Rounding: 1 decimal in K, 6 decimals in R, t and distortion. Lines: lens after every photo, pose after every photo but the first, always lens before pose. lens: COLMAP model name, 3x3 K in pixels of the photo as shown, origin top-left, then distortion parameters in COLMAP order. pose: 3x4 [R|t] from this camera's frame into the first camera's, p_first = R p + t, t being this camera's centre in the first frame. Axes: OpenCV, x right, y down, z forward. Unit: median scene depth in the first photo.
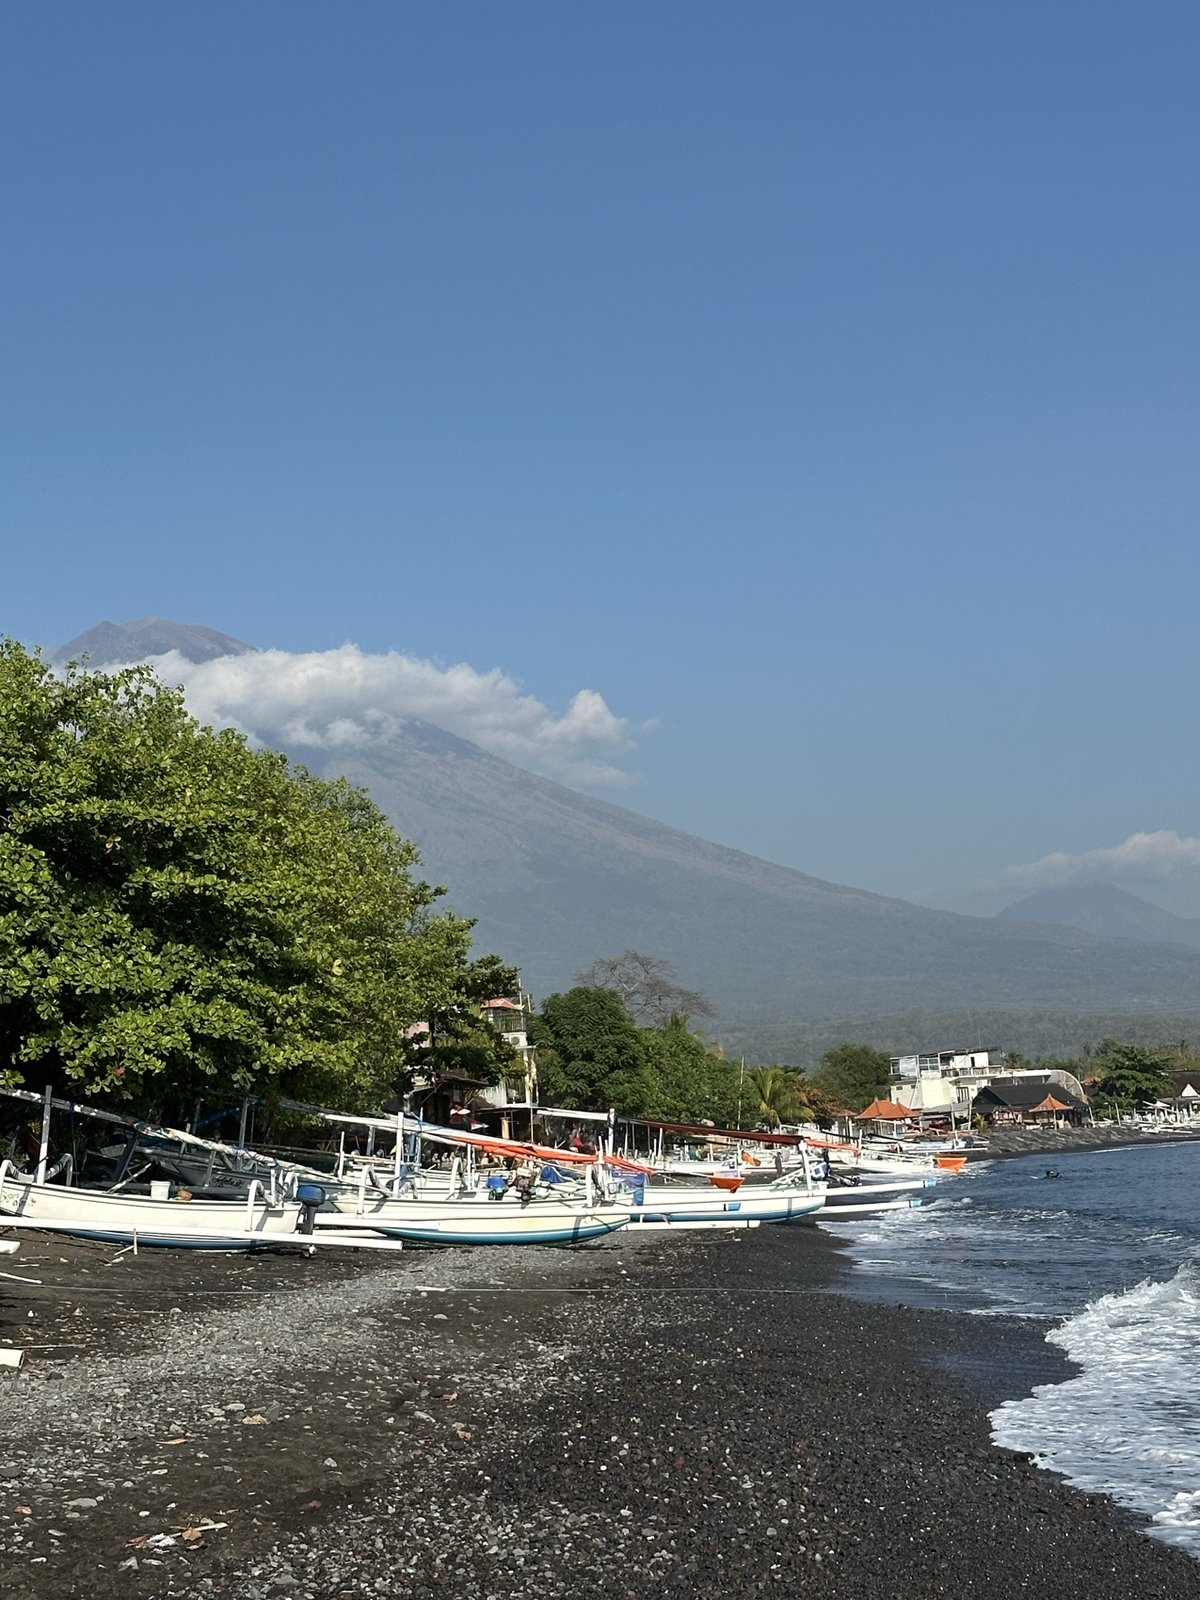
lens RADIAL K [[2846.5, 0, 624.8], [0, 2846.5, 798.3], [0, 0, 1]] dist [0.067121, 0.000000]
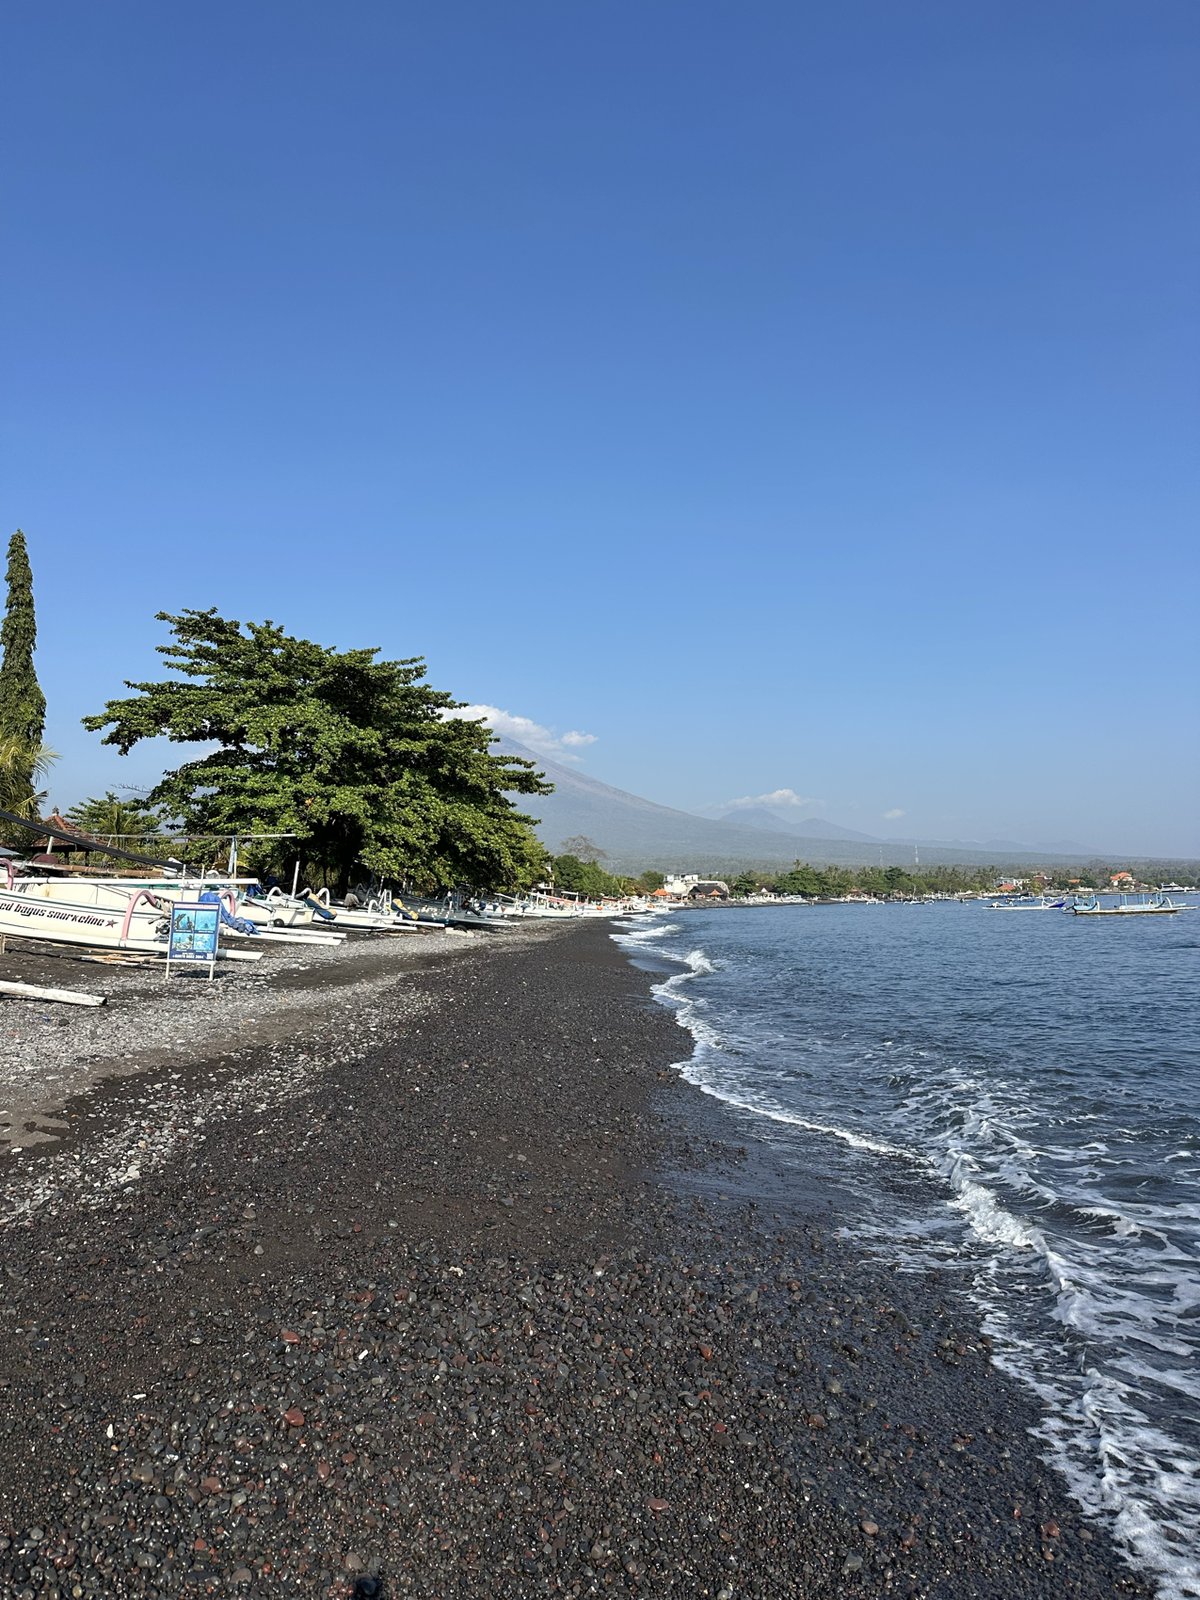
lens RADIAL K [[1098.9, 0, 593.6], [0, 1098.9, 806.0], [0, 0, 1]] dist [0.021193, -0.037956]
pose [[0.998871, 0.045316, 0.014266, -0.002064], [-0.045790, 0.998342, 0.034881, -0.020124], [-0.012661, -0.035494, 0.999290, -0.166759]]
